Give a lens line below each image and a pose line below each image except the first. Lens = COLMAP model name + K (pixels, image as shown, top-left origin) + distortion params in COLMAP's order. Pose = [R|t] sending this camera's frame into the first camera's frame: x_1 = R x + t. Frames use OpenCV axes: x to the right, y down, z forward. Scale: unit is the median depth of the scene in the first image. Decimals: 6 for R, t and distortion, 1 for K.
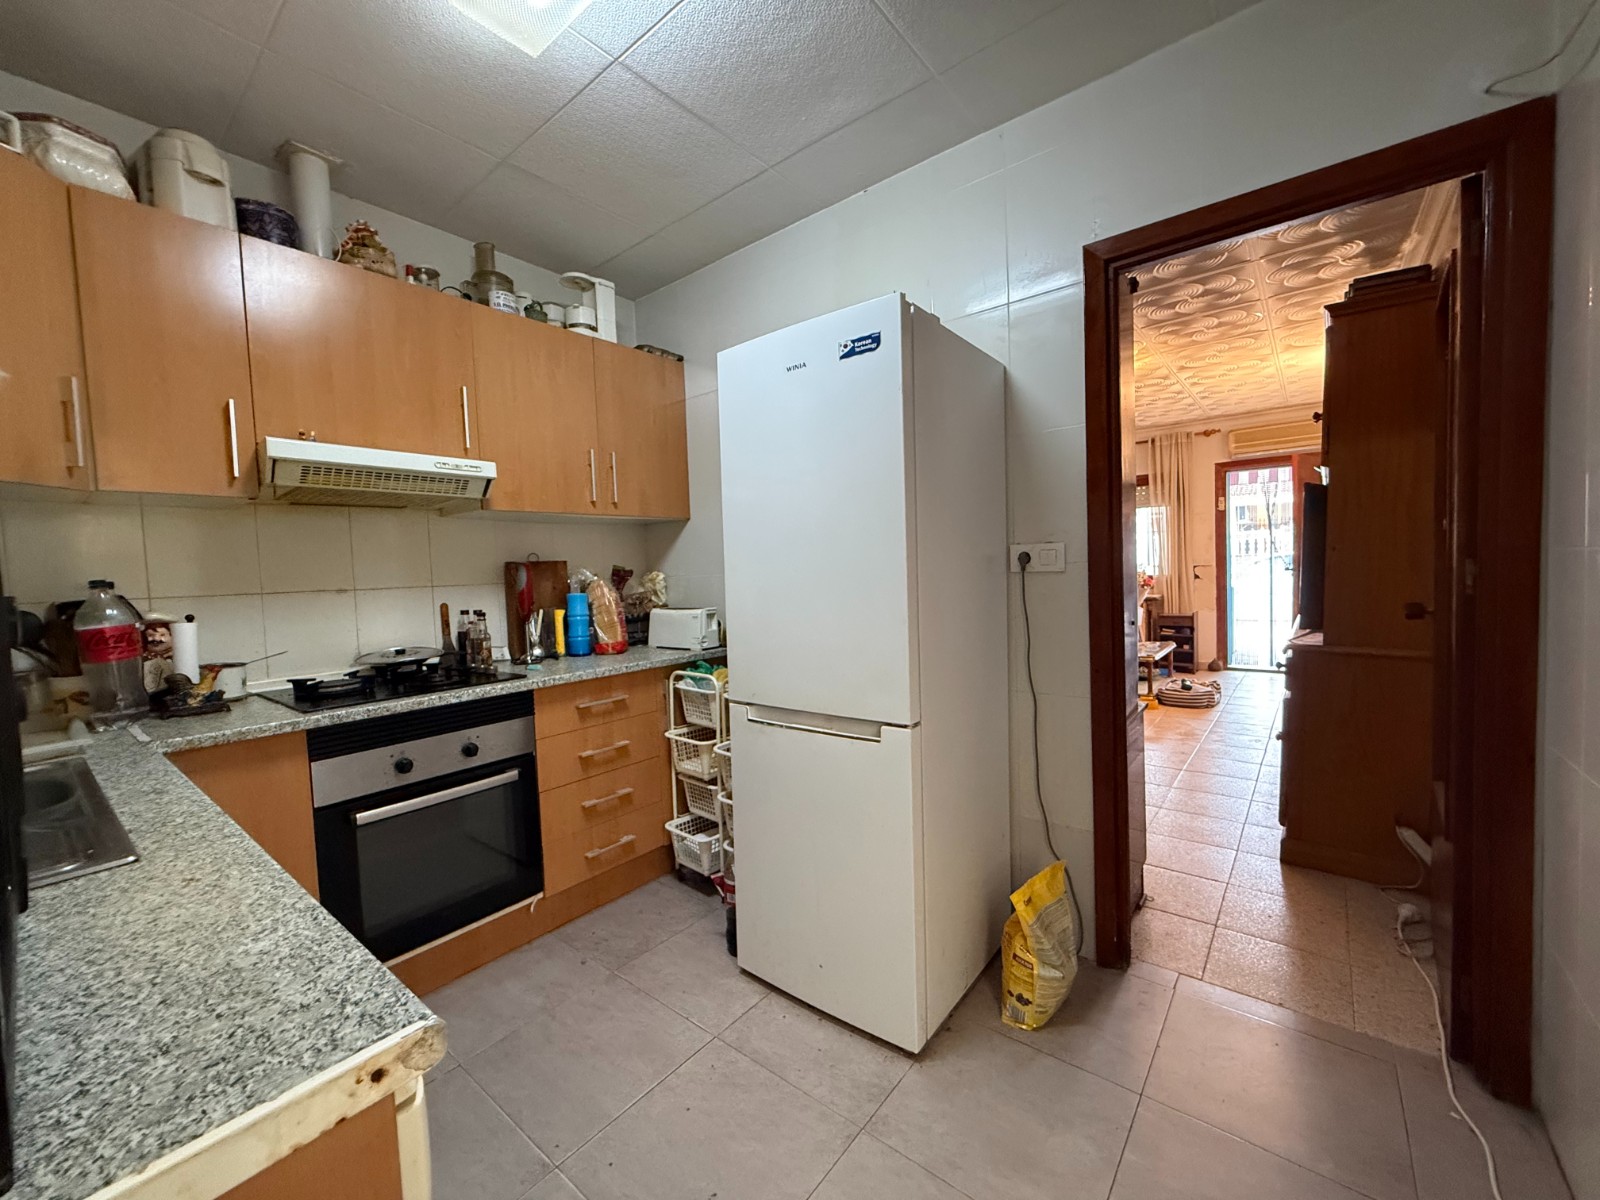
lens RADIAL K [[634.9, 0, 791.7], [0, 634.9, 598.9], [0, 0, 1]] dist [-0.000640, -0.000257]
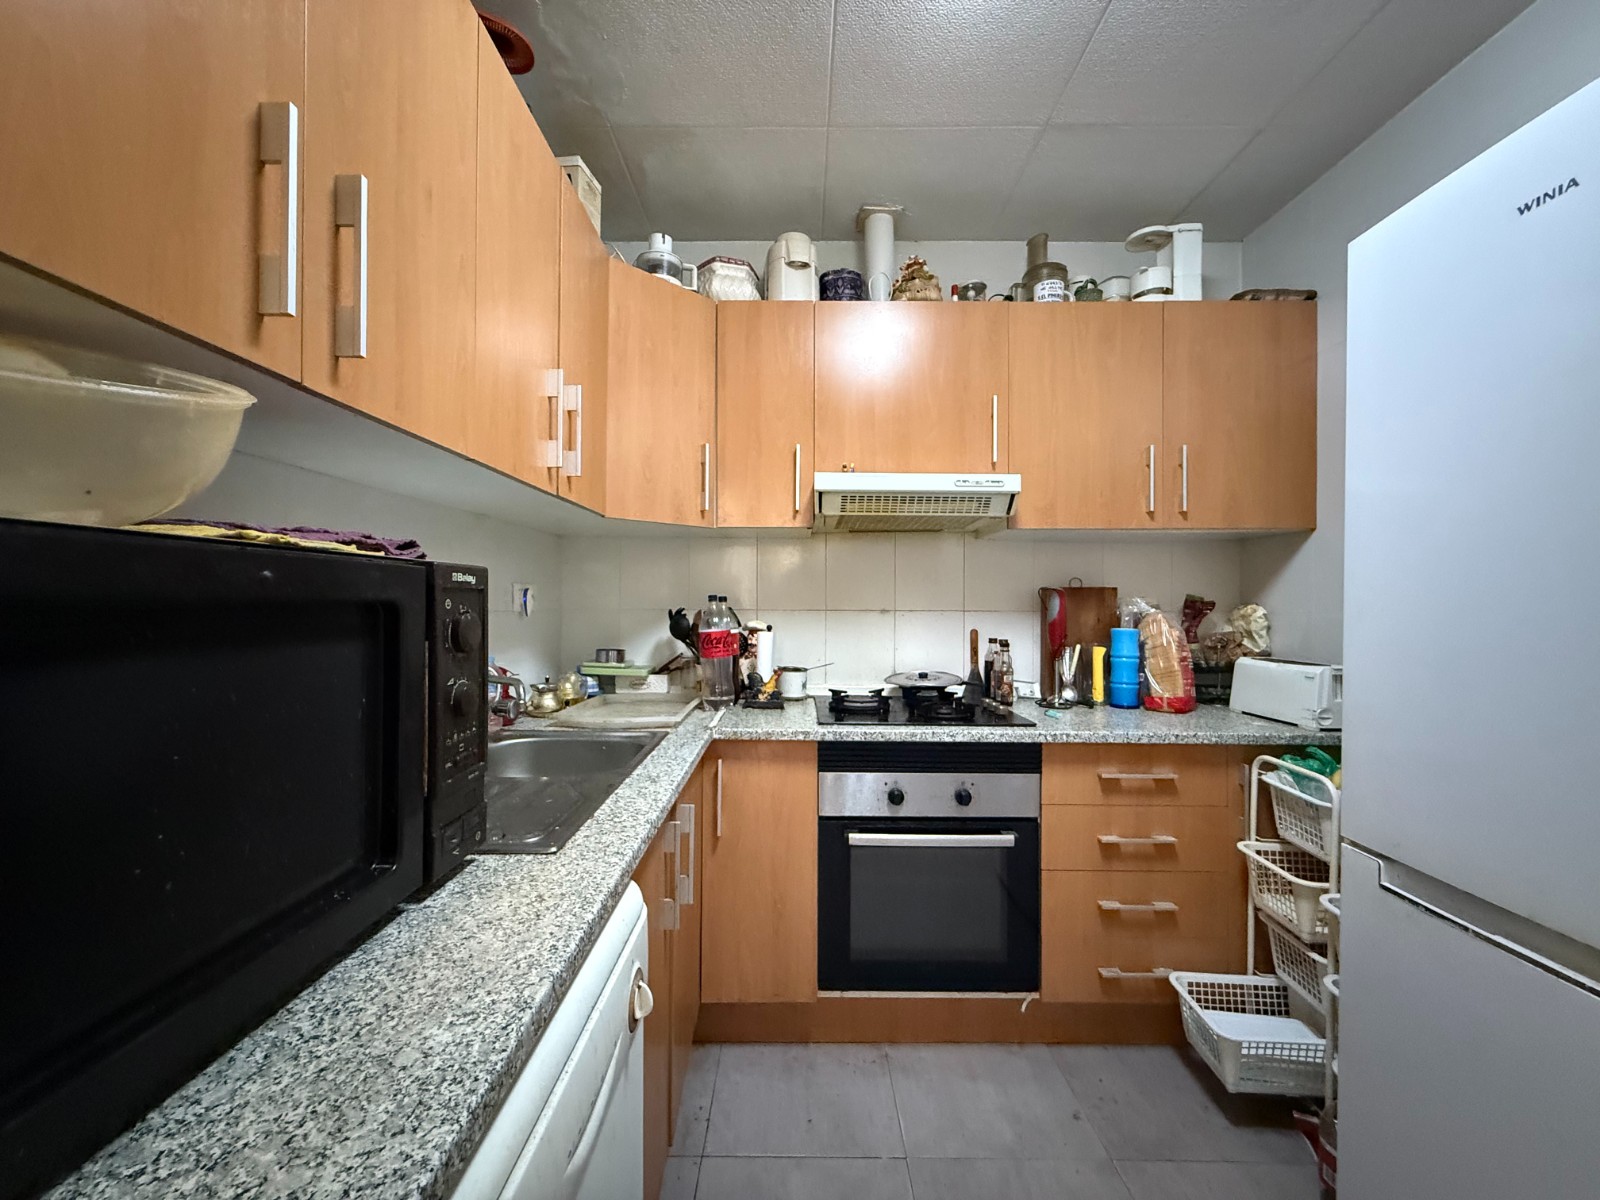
lens RADIAL K [[636.6, 0, 792.4], [0, 636.6, 599.2], [0, 0, 1]] dist [-0.001713, -0.000125]
pose [[0.626811, 0.036962, -0.778294, 0.024327], [-0.065045, 0.997870, -0.004996, -0.016504], [0.776451, 0.053756, 0.627880, 0.196896]]
